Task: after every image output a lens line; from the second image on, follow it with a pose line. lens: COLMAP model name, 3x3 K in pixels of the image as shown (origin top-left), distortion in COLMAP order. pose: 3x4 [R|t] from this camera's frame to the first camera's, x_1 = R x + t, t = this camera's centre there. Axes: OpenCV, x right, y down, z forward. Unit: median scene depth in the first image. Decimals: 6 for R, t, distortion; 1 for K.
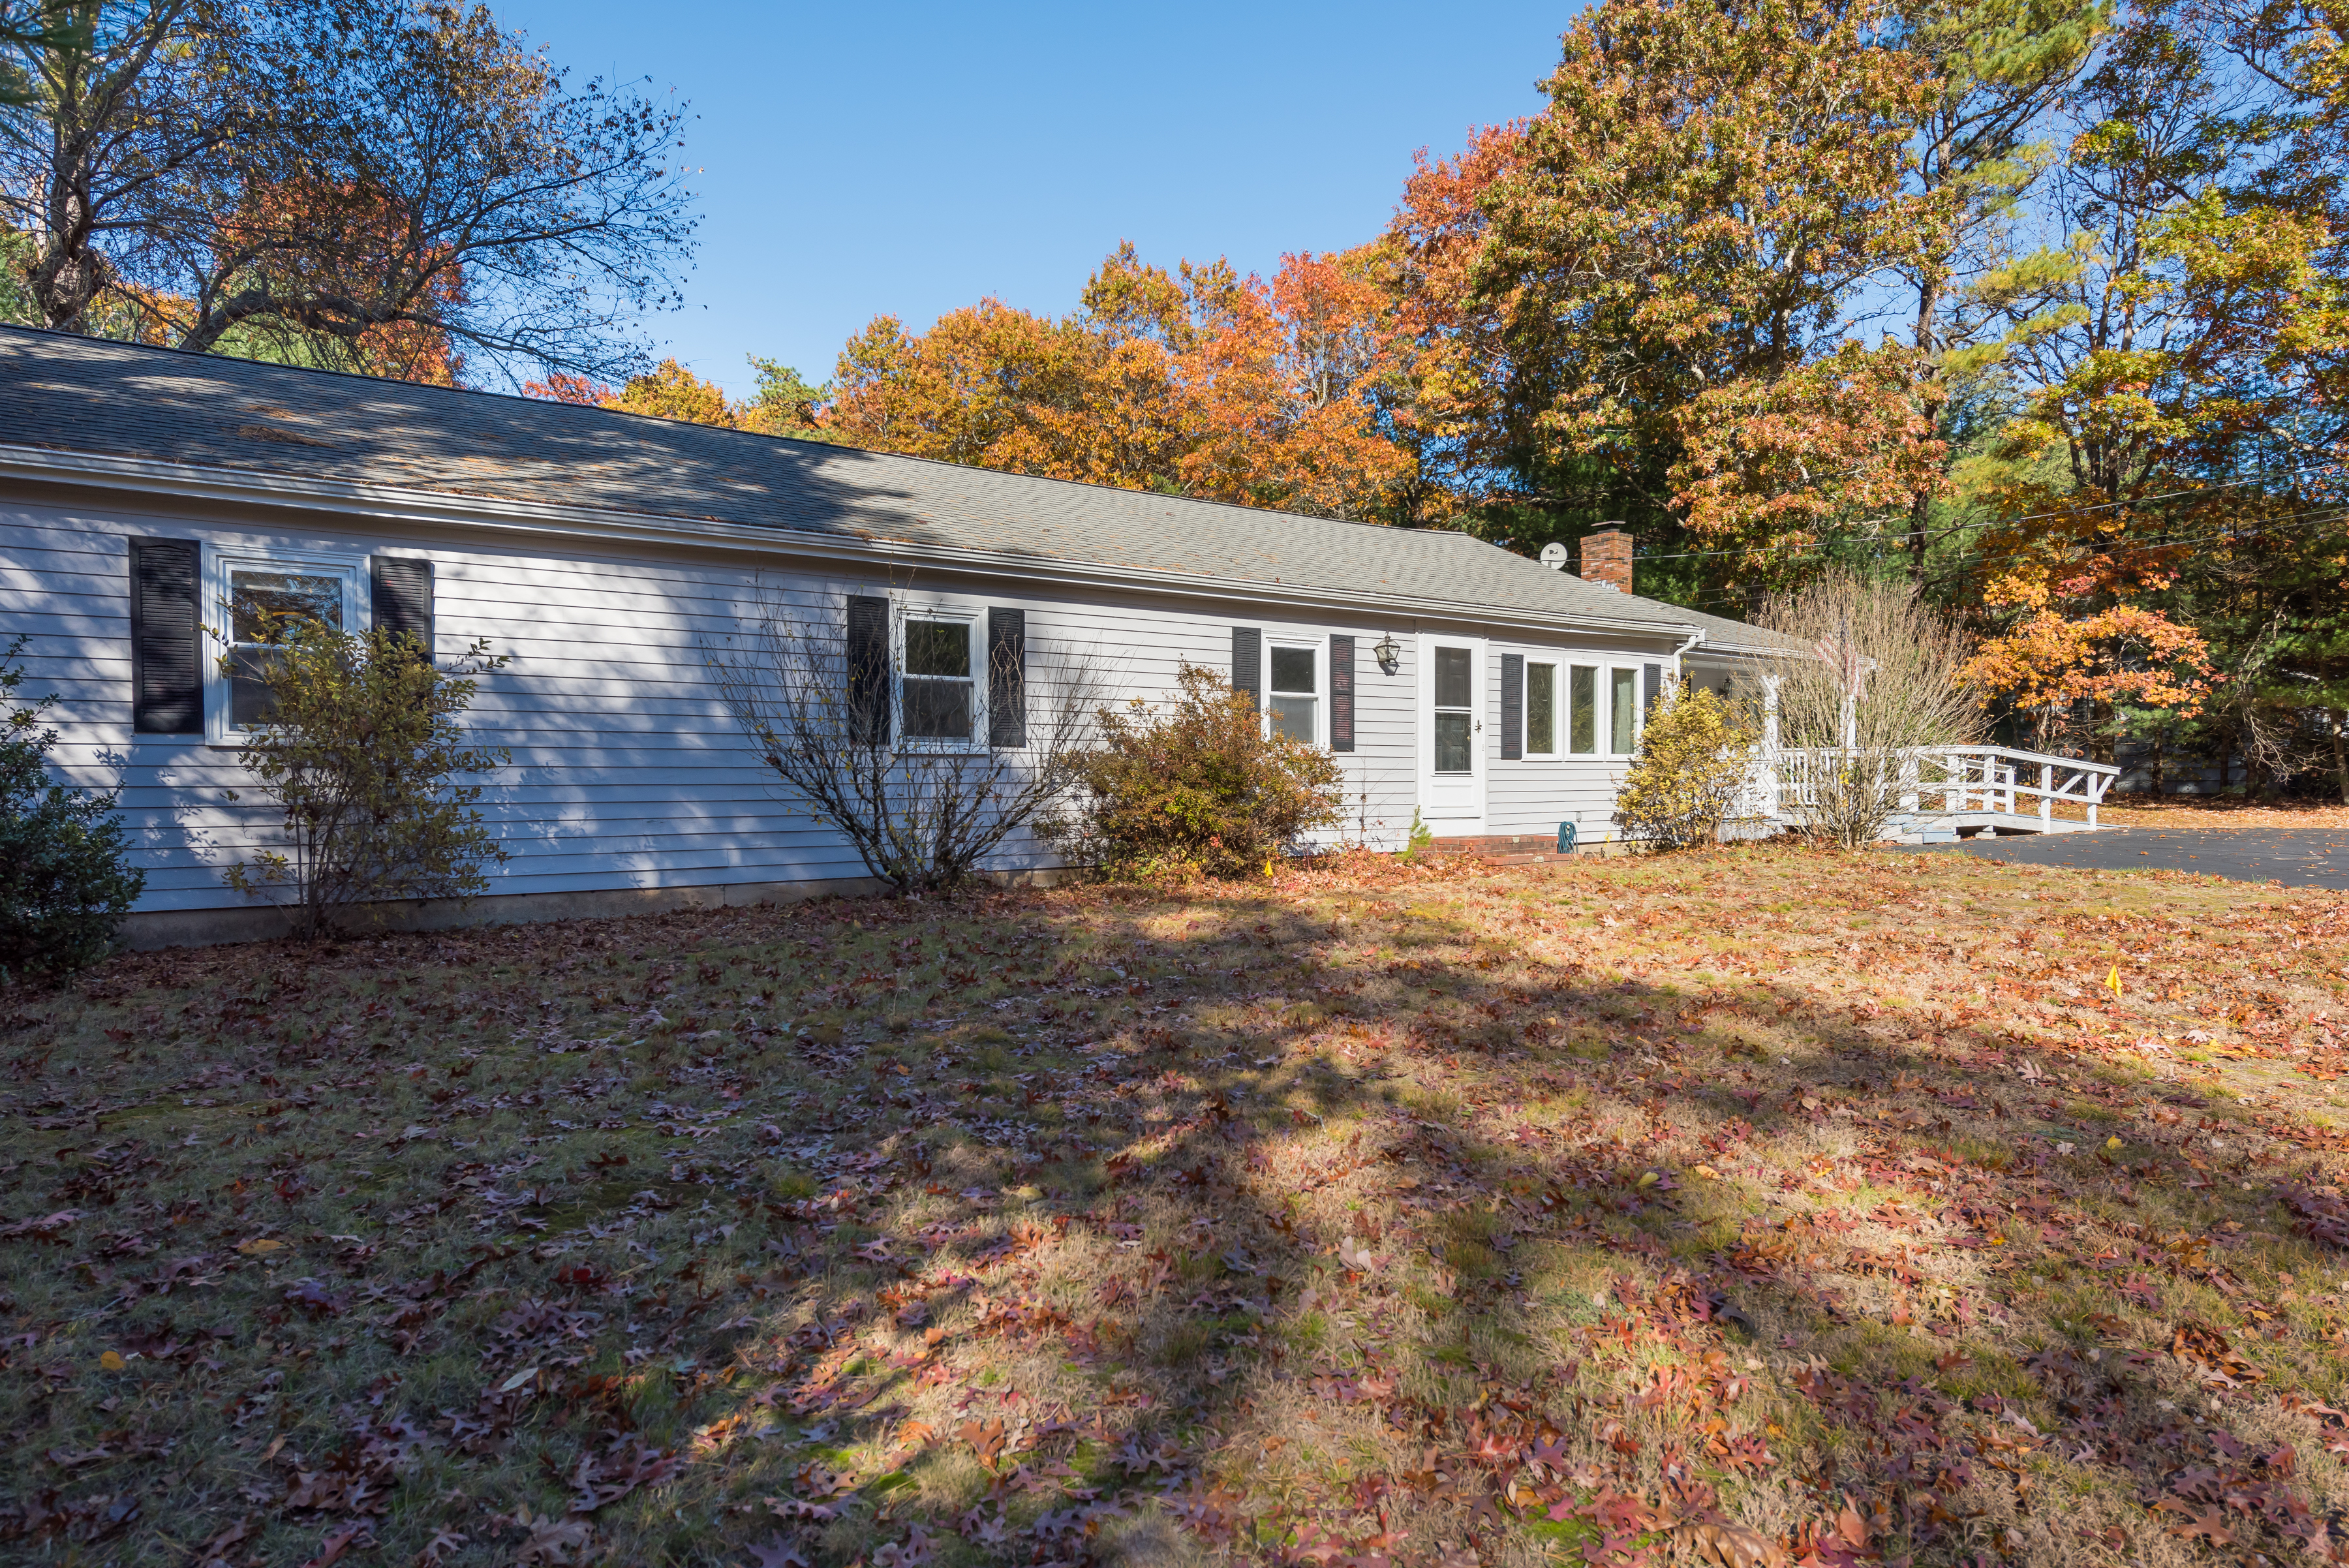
lens RADIAL K [[1425.9, 0, 1171.6], [0, 1425.9, 786.0], [0, 0, 1]] dist [-0.004516, -0.000427]
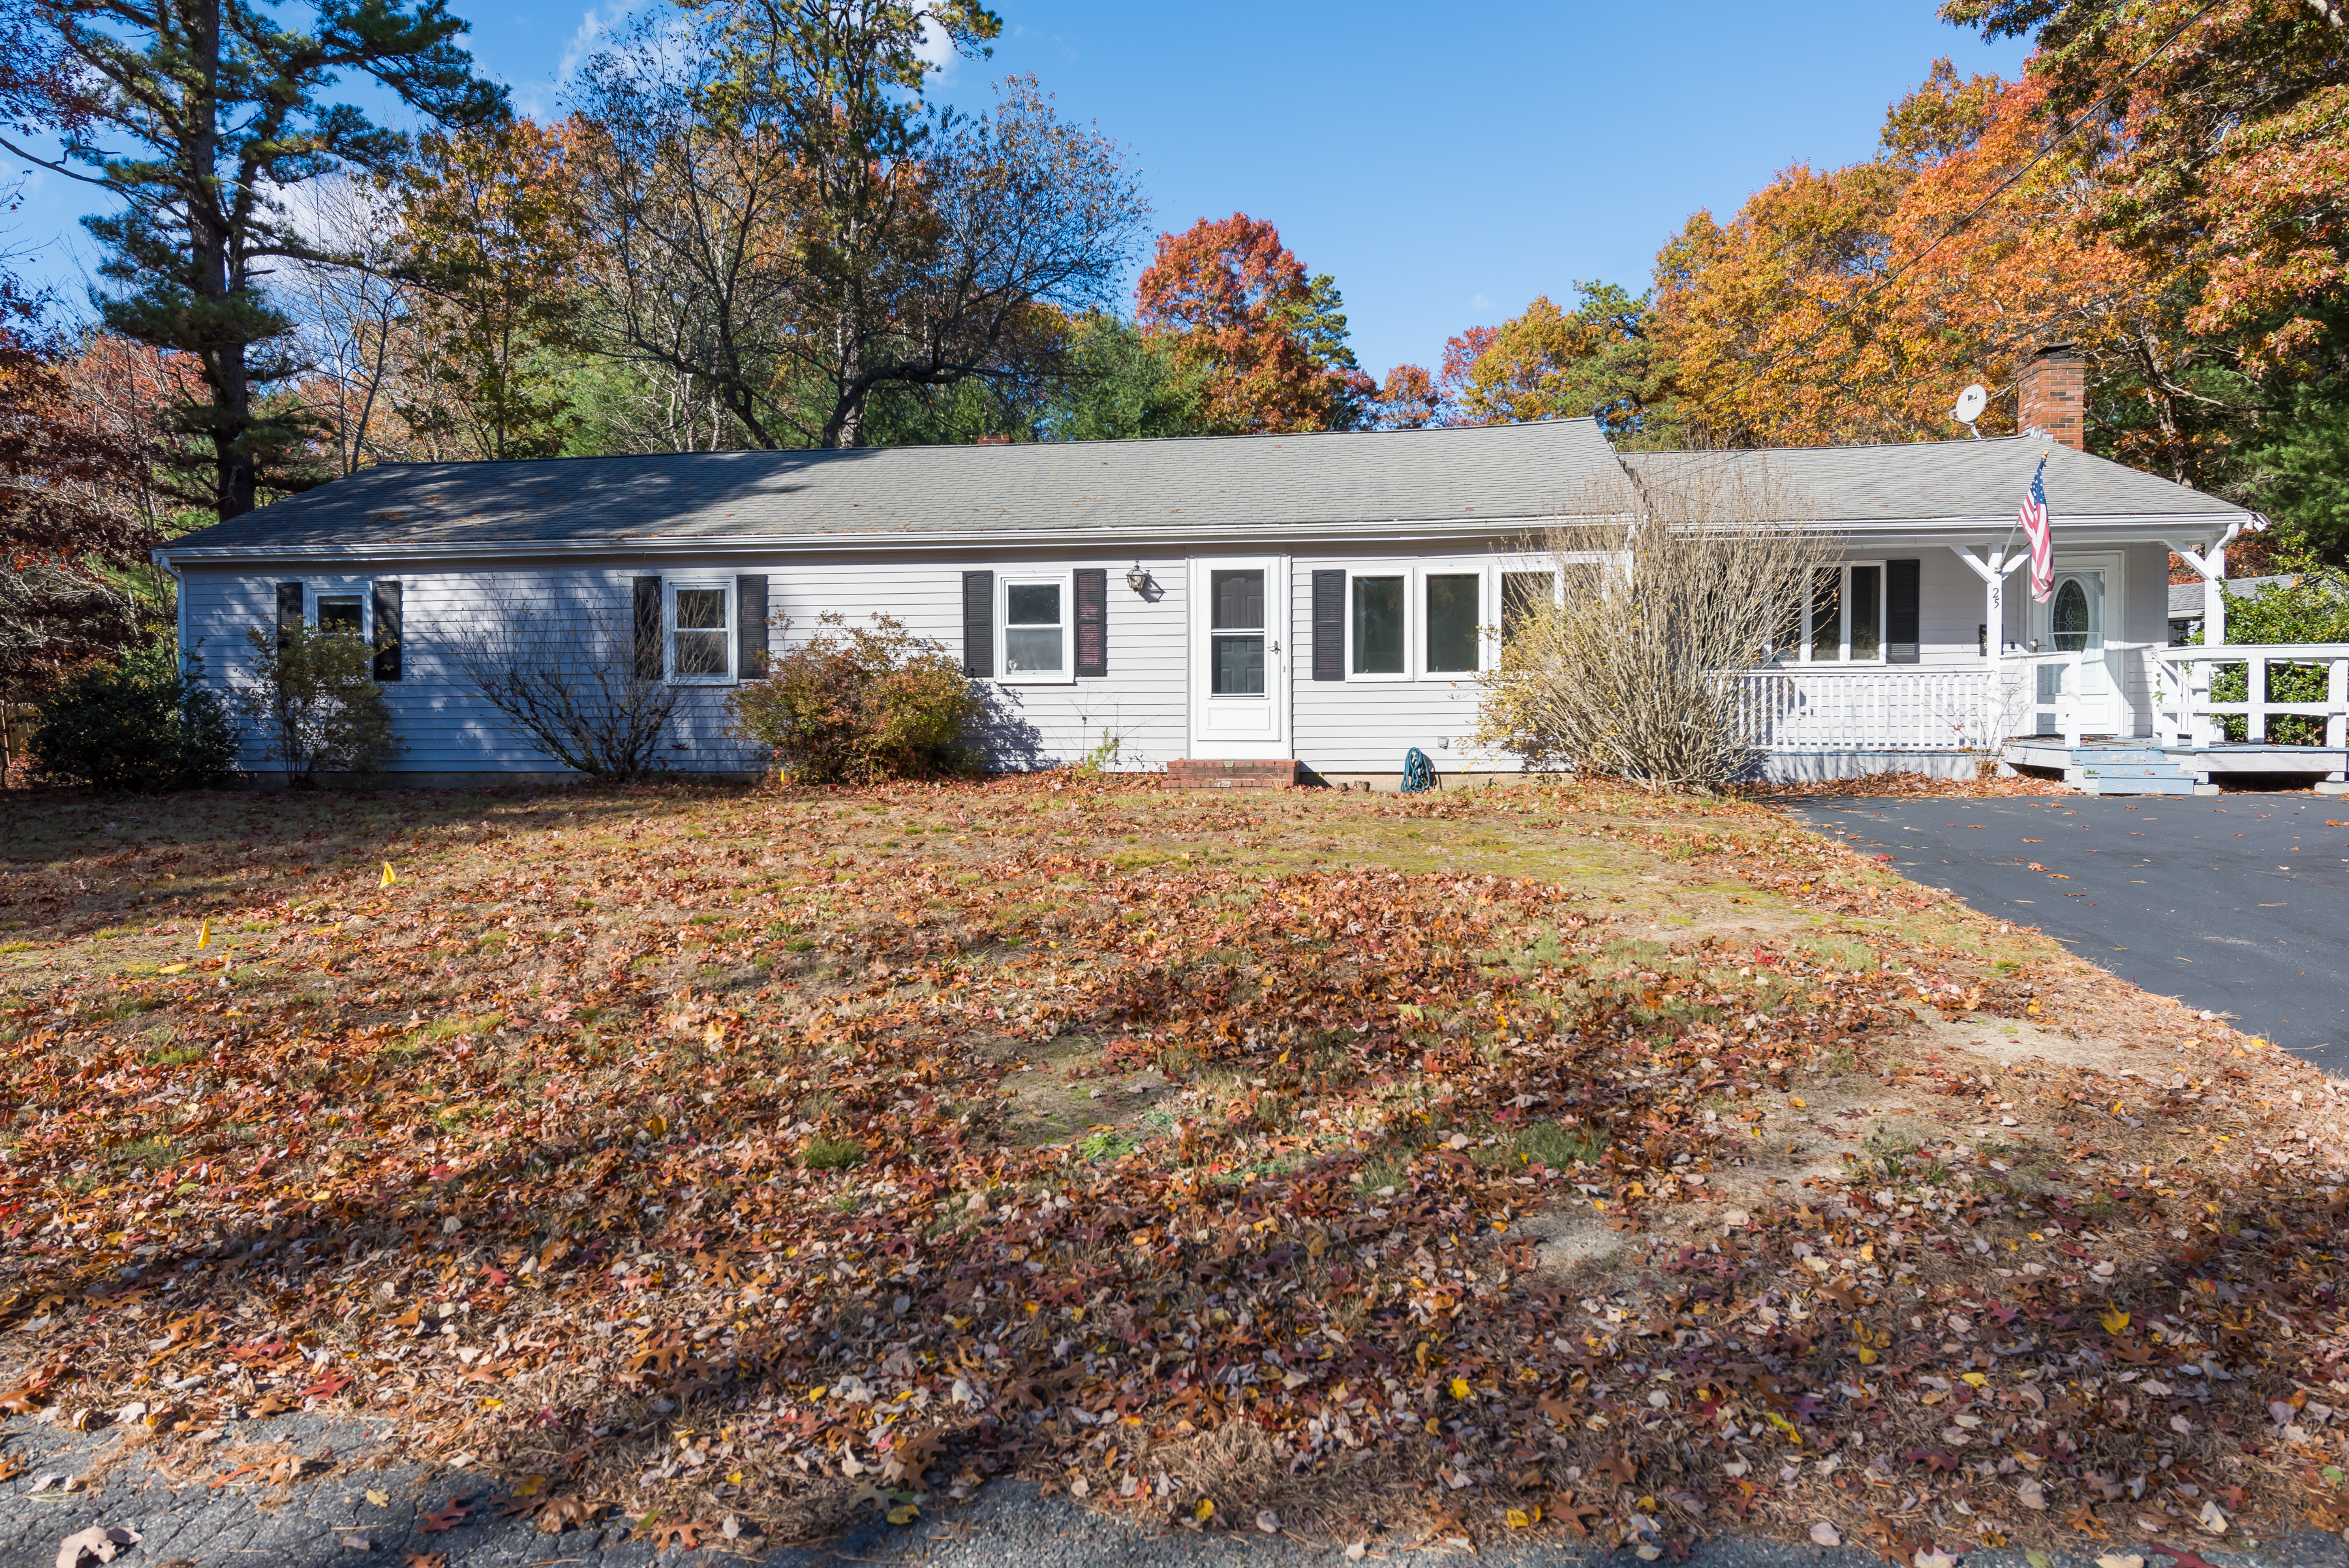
lens RADIAL K [[1425.9, 0, 1169.5], [0, 1425.9, 776.9], [0, 0, 1]] dist [-0.004516, -0.000427]
pose [[0.706013, 0.035879, -0.707290, 0.912876], [-0.000121, 0.998722, 0.050542, -0.002587], [0.708199, -0.035598, 0.705115, 0.268572]]
